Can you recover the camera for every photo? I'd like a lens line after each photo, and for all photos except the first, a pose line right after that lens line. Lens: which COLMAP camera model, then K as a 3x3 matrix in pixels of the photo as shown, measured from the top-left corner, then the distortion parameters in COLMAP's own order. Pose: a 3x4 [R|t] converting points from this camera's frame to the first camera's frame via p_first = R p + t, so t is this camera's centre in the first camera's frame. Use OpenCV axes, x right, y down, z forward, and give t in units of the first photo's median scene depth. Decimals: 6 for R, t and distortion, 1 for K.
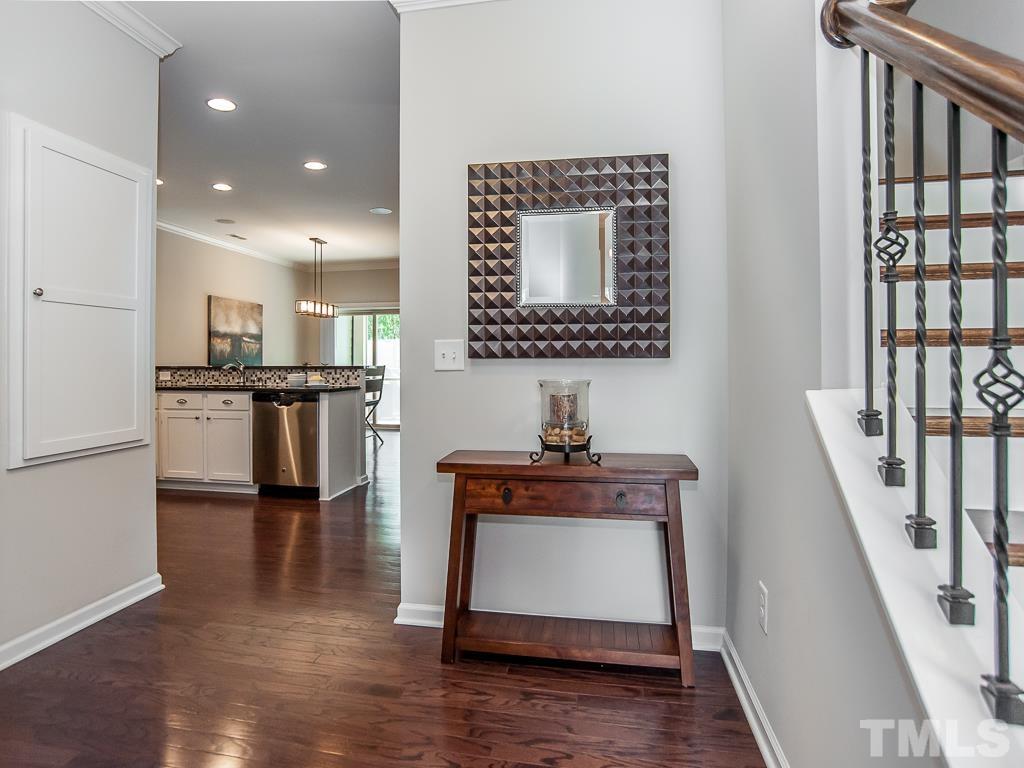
lens RADIAL K [[589.4, 0, 479.9], [0, 589.4, 356.9], [0, 0, 1]] dist [-0.084079, 0.041432]
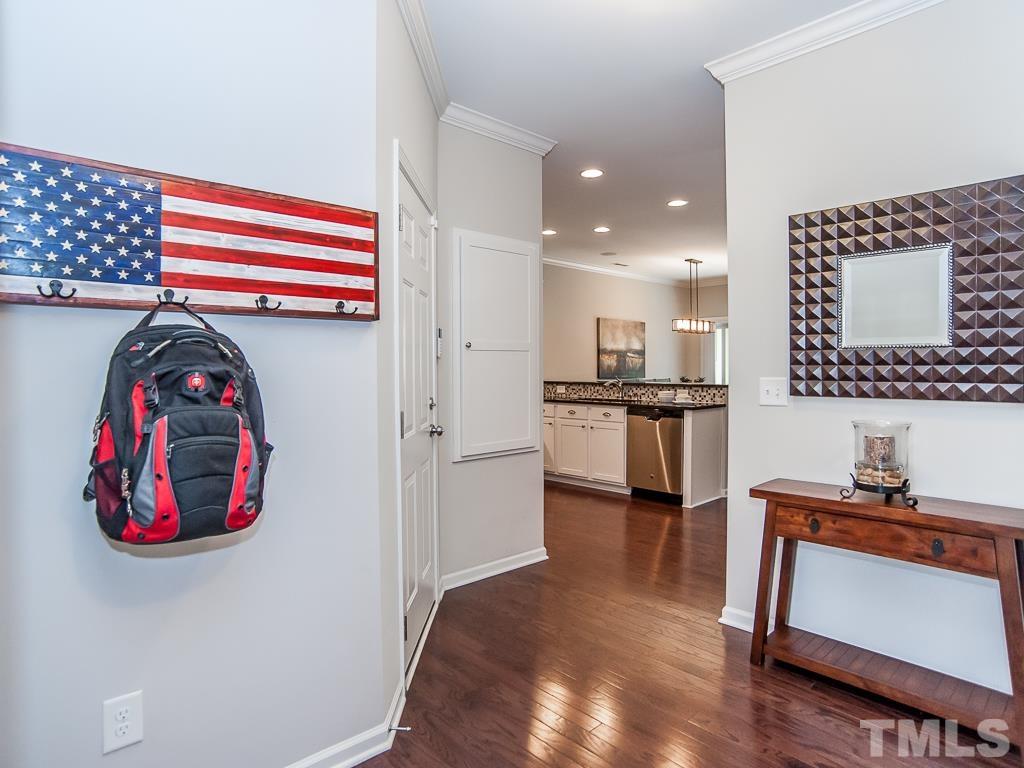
lens RADIAL K [[585.8, 0, 496.6], [0, 585.8, 374.3], [0, 0, 1]] dist [-0.082867, 0.050855]
pose [[0.808024, 0.007602, -0.589100, 0.078128], [0.006261, 0.999749, 0.021488, -0.029392], [0.589116, -0.021051, 0.807774, -0.082969]]
